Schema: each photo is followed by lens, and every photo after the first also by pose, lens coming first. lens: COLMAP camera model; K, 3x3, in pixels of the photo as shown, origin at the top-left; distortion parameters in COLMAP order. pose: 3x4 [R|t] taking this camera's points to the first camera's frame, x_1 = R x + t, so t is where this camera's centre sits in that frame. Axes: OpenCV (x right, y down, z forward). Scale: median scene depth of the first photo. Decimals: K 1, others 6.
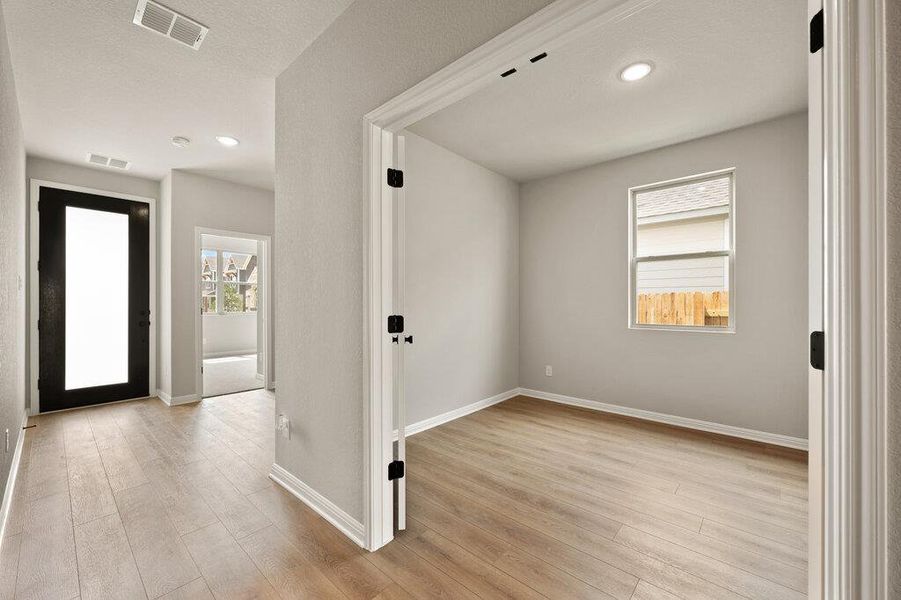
lens RADIAL K [[355.4, 0, 450.5], [0, 355.4, 300.0], [0, 0, 1]] dist [0.001277, -0.000242]
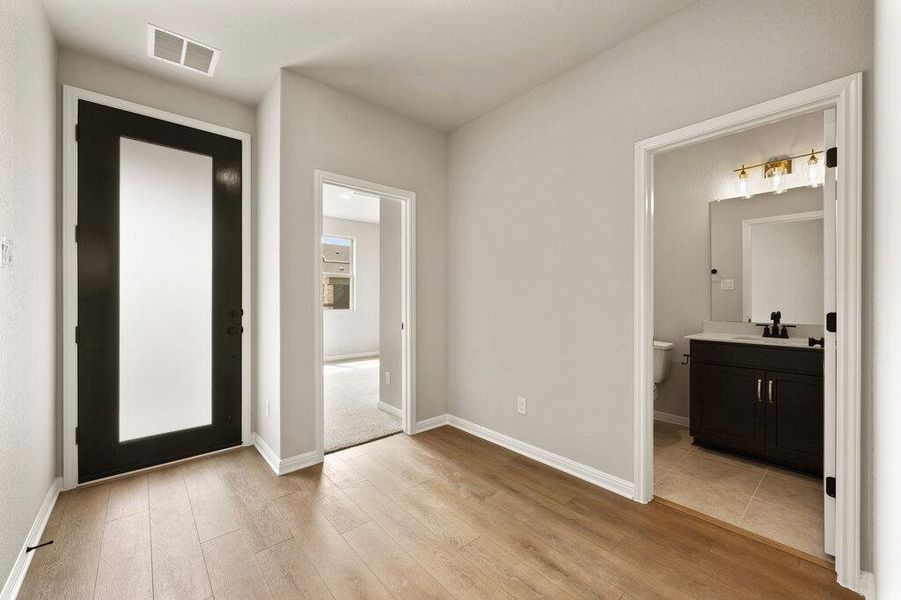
lens RADIAL K [[359.9, 0, 450.5], [0, 359.9, 300.0], [0, 0, 1]] dist [0.006425, 0.000075]
pose [[0.991712, 0.004308, -0.128407, -0.428445], [-0.003628, 0.999978, 0.005527, 0.007425], [0.128428, -0.005016, 0.991706, 0.444125]]
